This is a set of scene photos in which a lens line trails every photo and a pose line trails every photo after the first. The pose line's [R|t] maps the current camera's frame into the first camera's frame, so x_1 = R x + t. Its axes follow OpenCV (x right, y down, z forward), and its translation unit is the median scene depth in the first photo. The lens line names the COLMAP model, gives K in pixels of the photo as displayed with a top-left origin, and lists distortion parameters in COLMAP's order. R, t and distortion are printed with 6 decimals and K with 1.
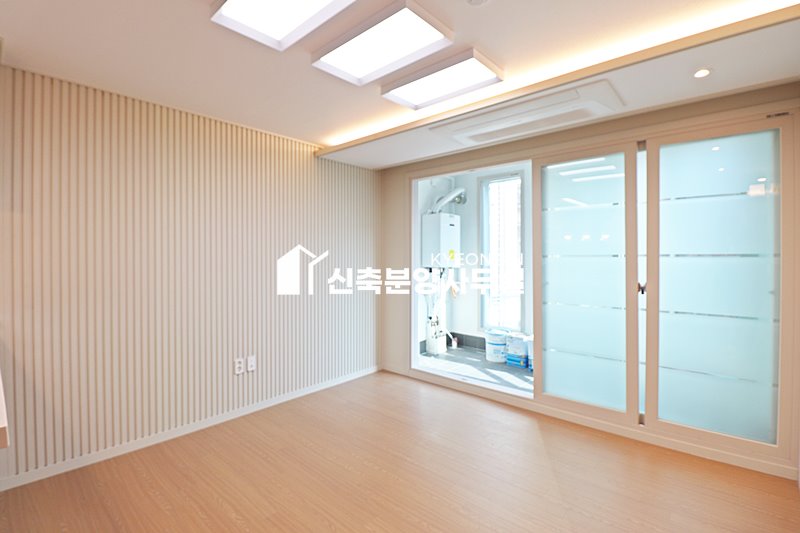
lens RADIAL K [[369.9, 0, 398.3], [0, 369.9, 260.1], [0, 0, 1]] dist [-0.005533, -0.010202]
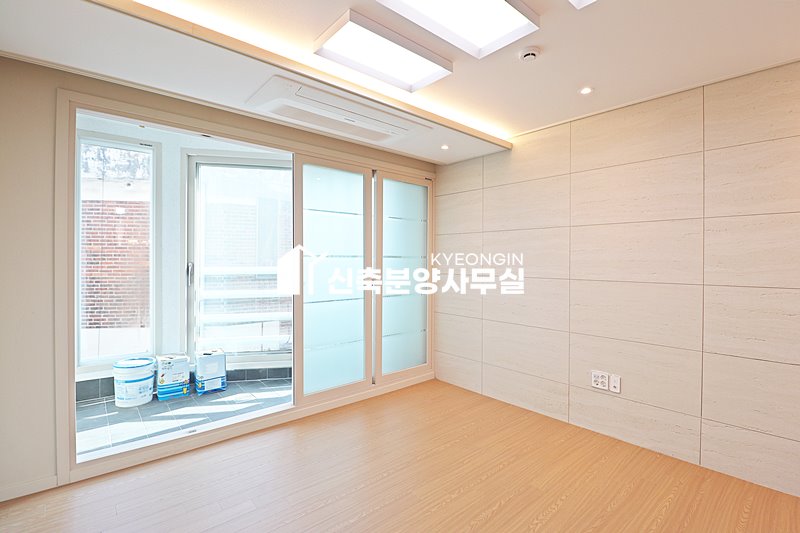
lens RADIAL K [[369.9, 0, 401.8], [0, 369.9, 263.5], [0, 0, 1]] dist [-0.005533, -0.010202]
pose [[0.131681, -0.007586, 0.991263, -0.566367], [0.002173, 0.999971, 0.007364, 0.002625], [-0.991290, 0.001184, 0.131694, 0.636737]]
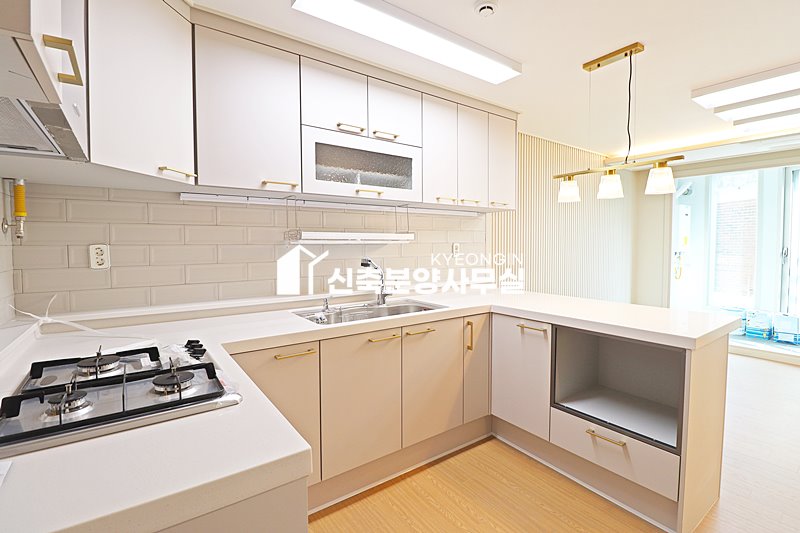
lens RADIAL K [[369.9, 0, 399.8], [0, 369.9, 260.0], [0, 0, 1]] dist [-0.005533, -0.010202]
pose [[0.973710, 0.006276, -0.227705, -0.745660], [0.002604, 0.999248, 0.038677, -0.000089], [0.227776, -0.038253, 0.972962, -0.496784]]
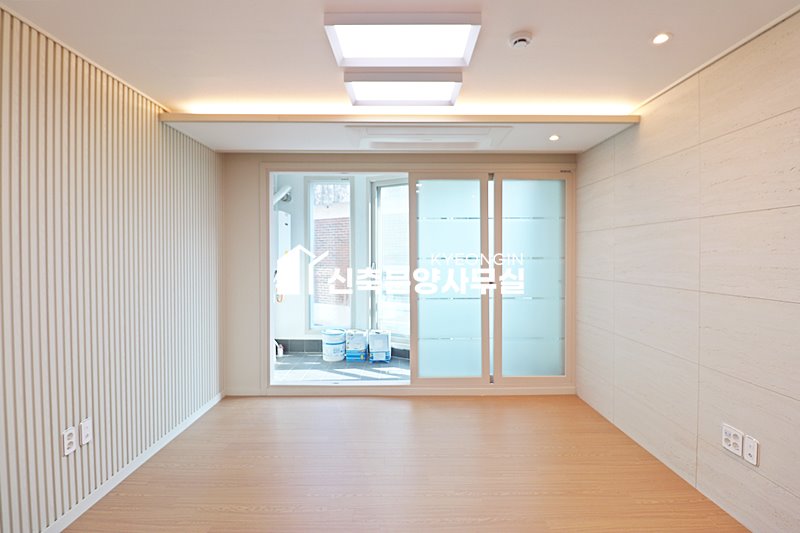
lens RADIAL K [[369.9, 0, 403.2], [0, 369.9, 260.8], [0, 0, 1]] dist [-0.005533, -0.010202]
pose [[0.742805, -0.011067, 0.669416, -0.427353], [0.005580, 0.999931, 0.010339, -0.016048], [-0.669484, -0.003944, 0.742816, 0.184560]]
